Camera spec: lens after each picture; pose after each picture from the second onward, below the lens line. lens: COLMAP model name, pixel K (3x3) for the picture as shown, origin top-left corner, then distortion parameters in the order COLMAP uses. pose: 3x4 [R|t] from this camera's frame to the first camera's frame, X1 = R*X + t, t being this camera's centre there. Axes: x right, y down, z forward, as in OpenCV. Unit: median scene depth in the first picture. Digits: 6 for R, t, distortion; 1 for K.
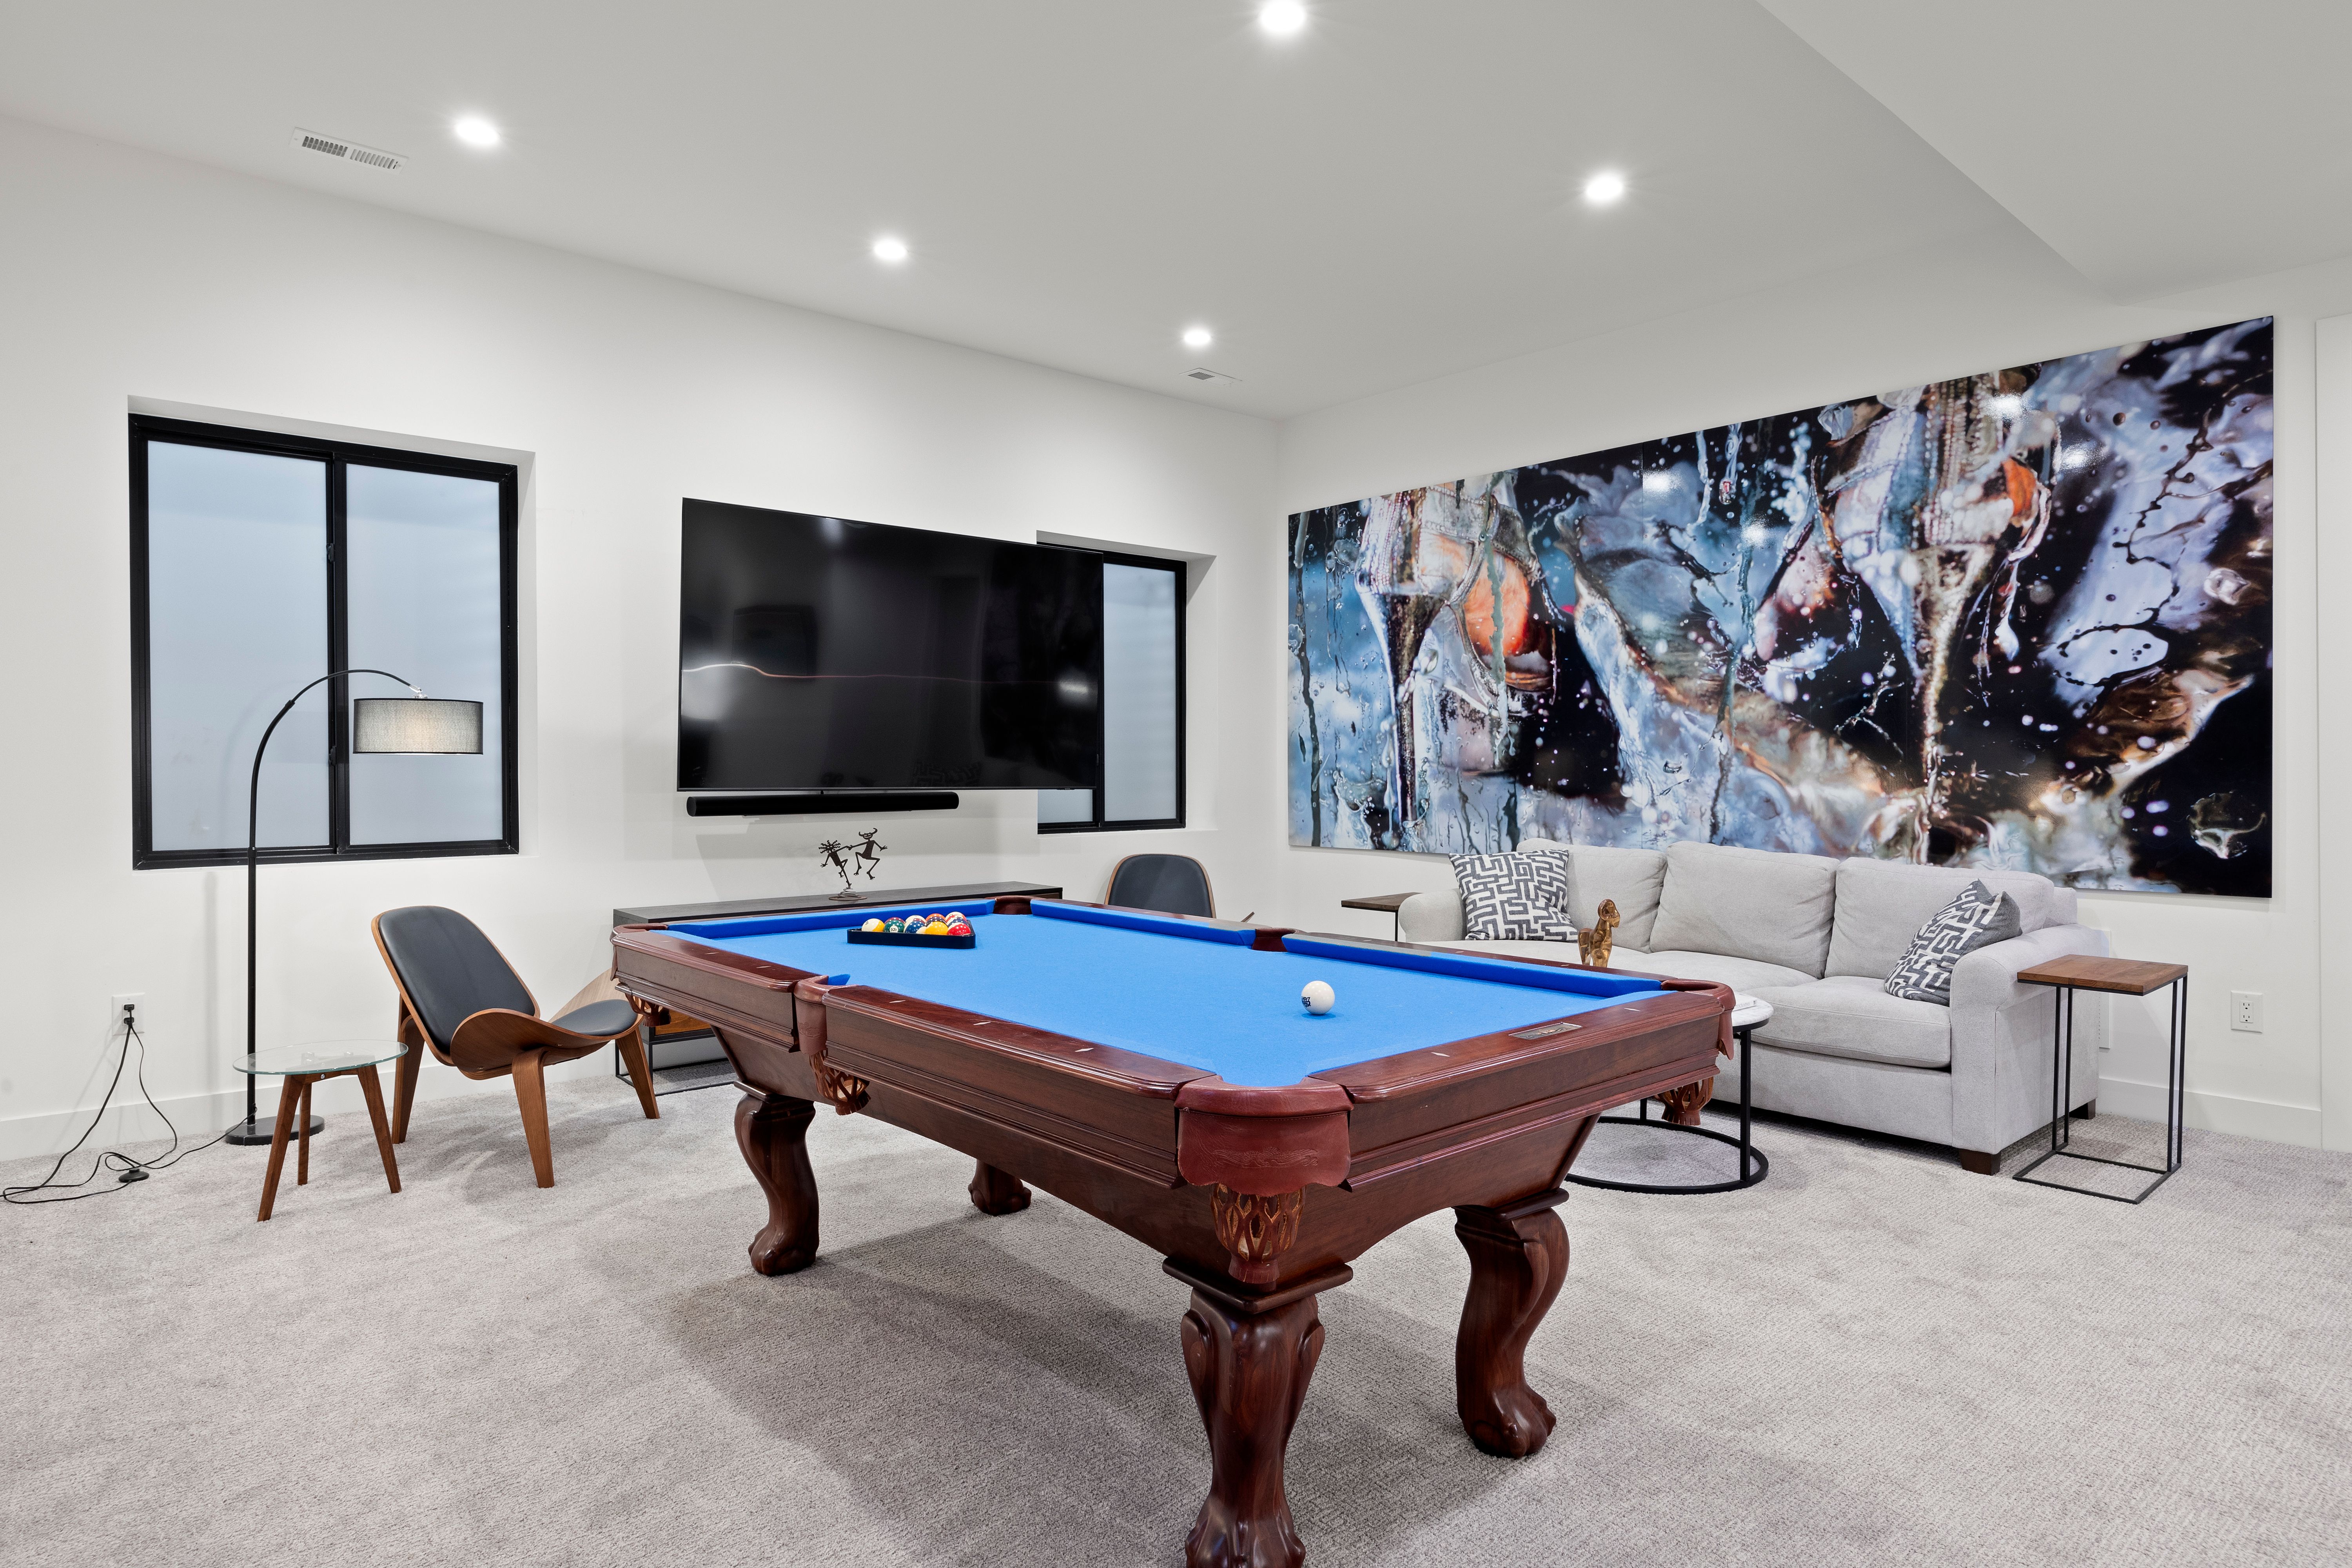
lens RADIAL K [[1331.8, 0, 1180.5], [0, 1331.8, 776.6], [0, 0, 1]] dist [-0.000545, 0.000273]
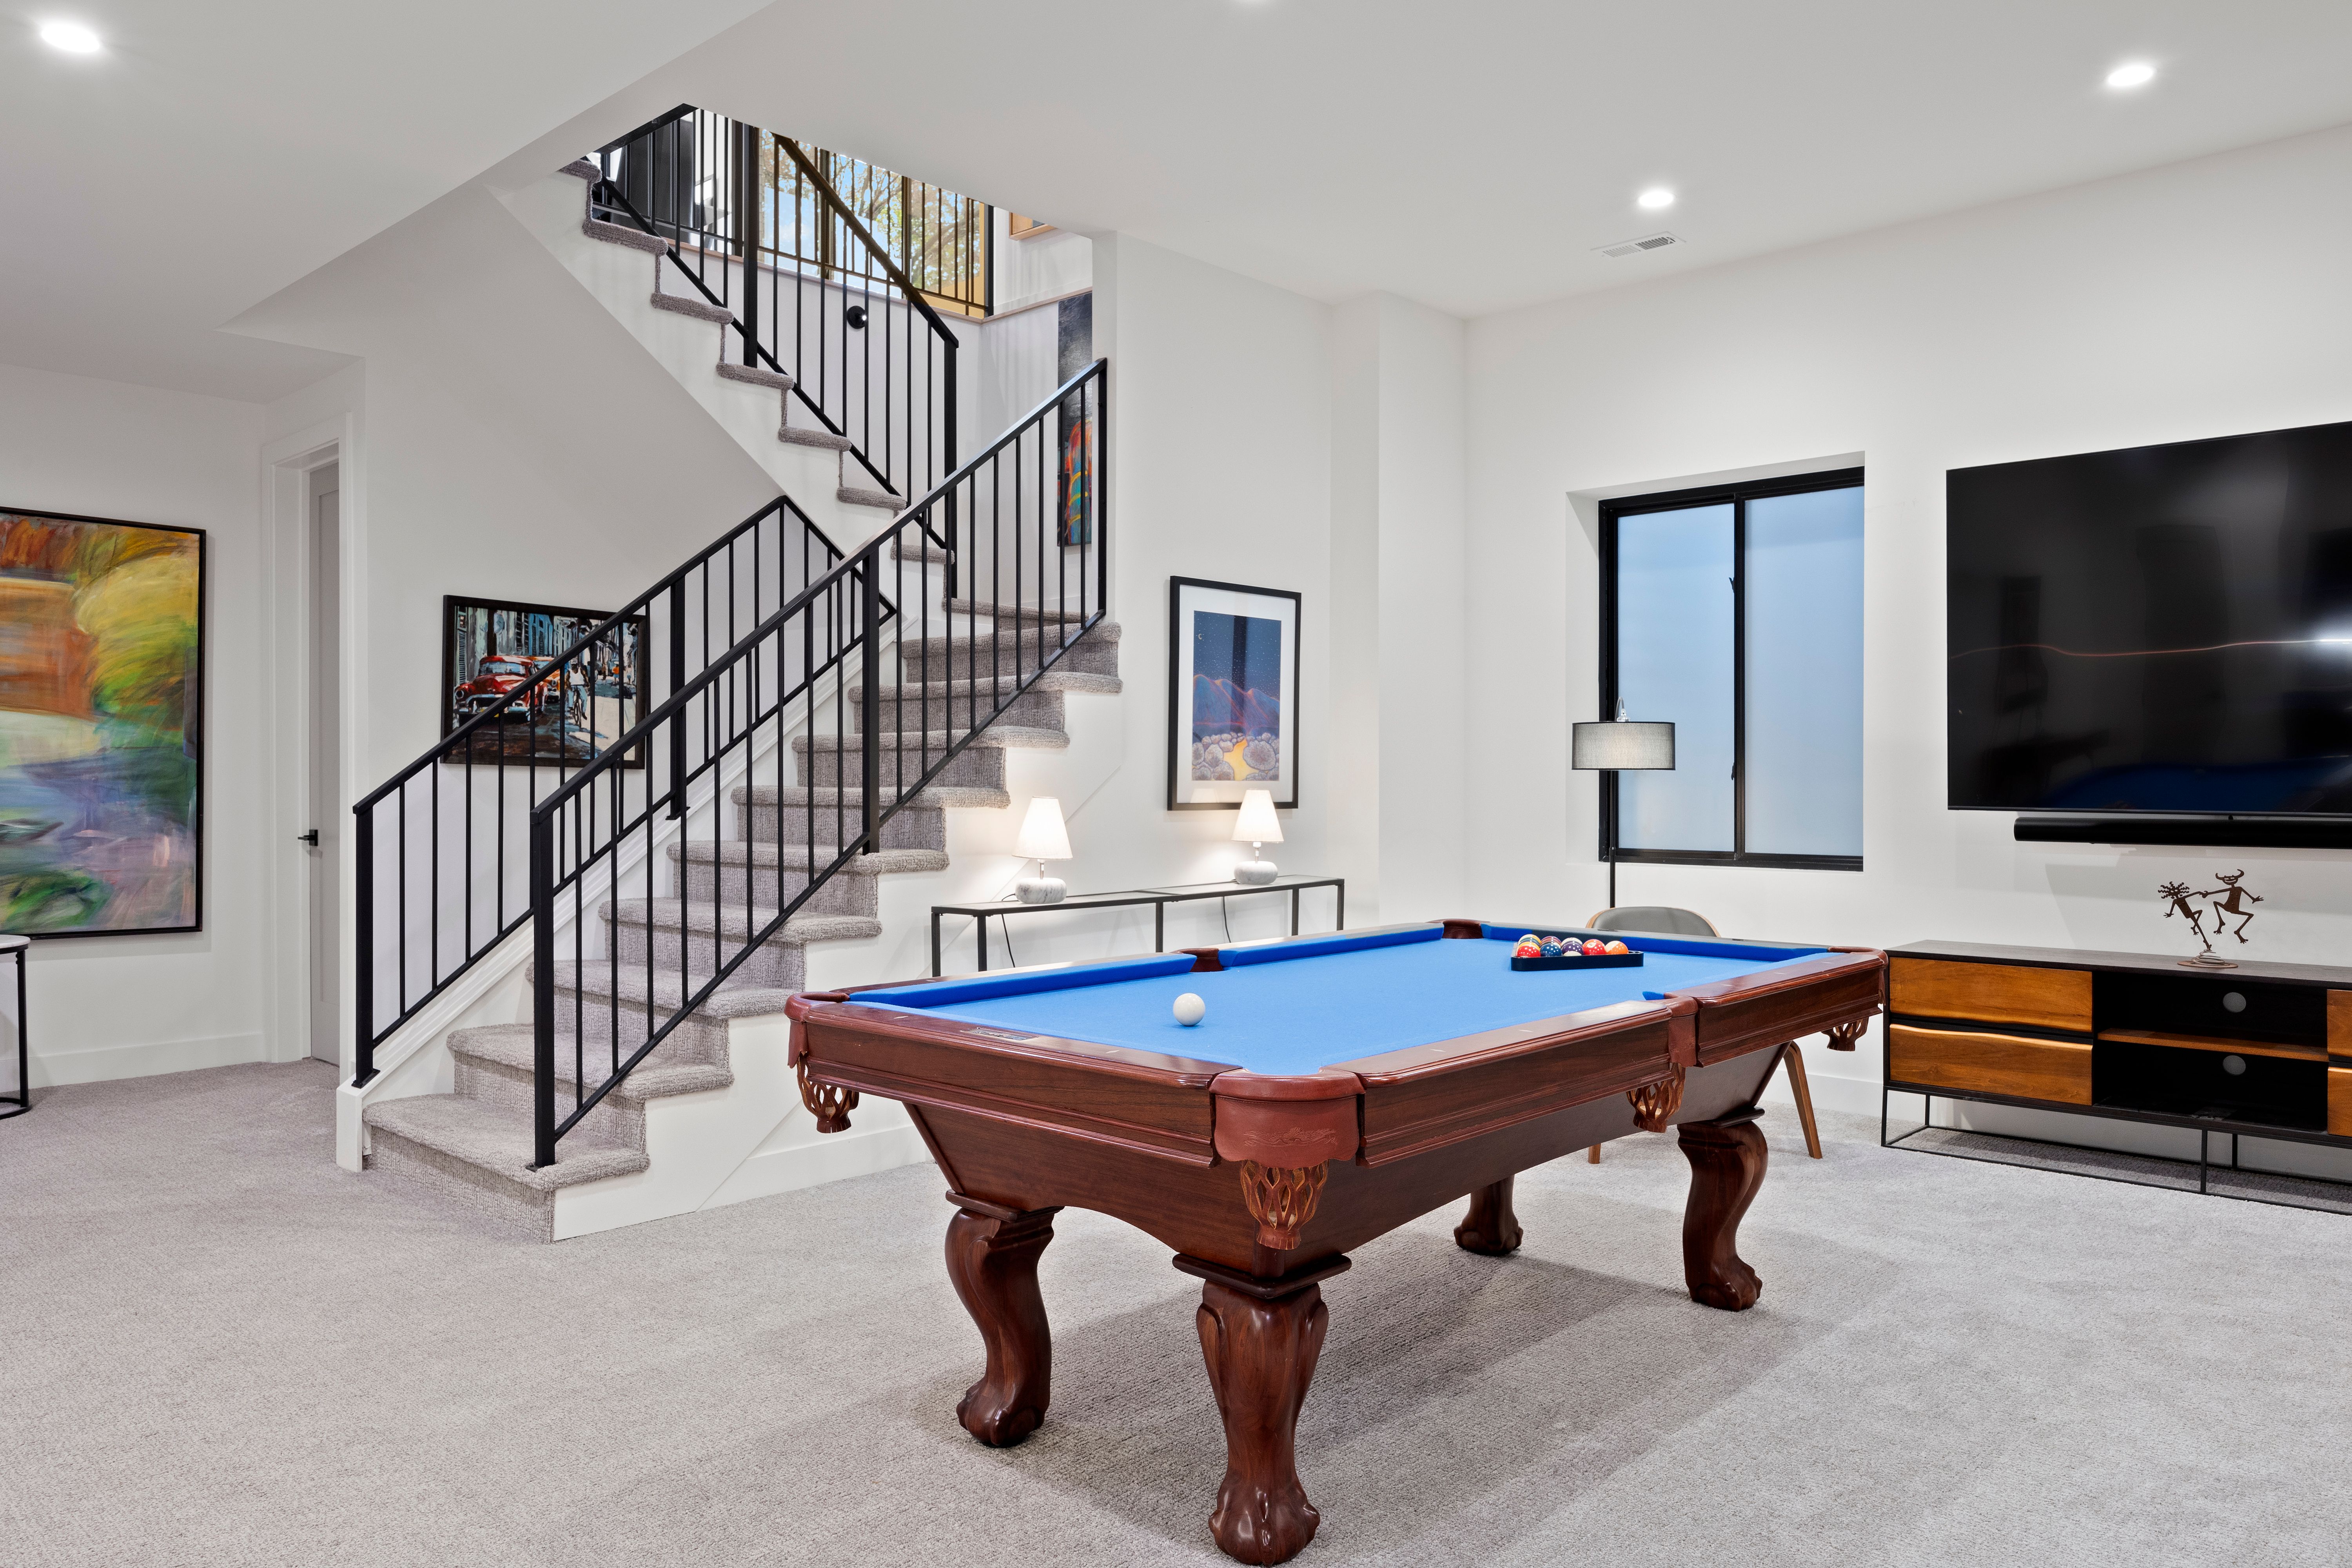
lens RADIAL K [[1630.1, 0, 1184.0], [0, 1630.1, 787.6], [0, 0, 1]] dist [0.005899, 0.002579]
pose [[0.107221, 0.007900, -0.994204, 0.646105], [-0.006181, 0.999954, 0.007279, -0.008418], [0.994216, 0.005364, 0.107265, 0.404281]]
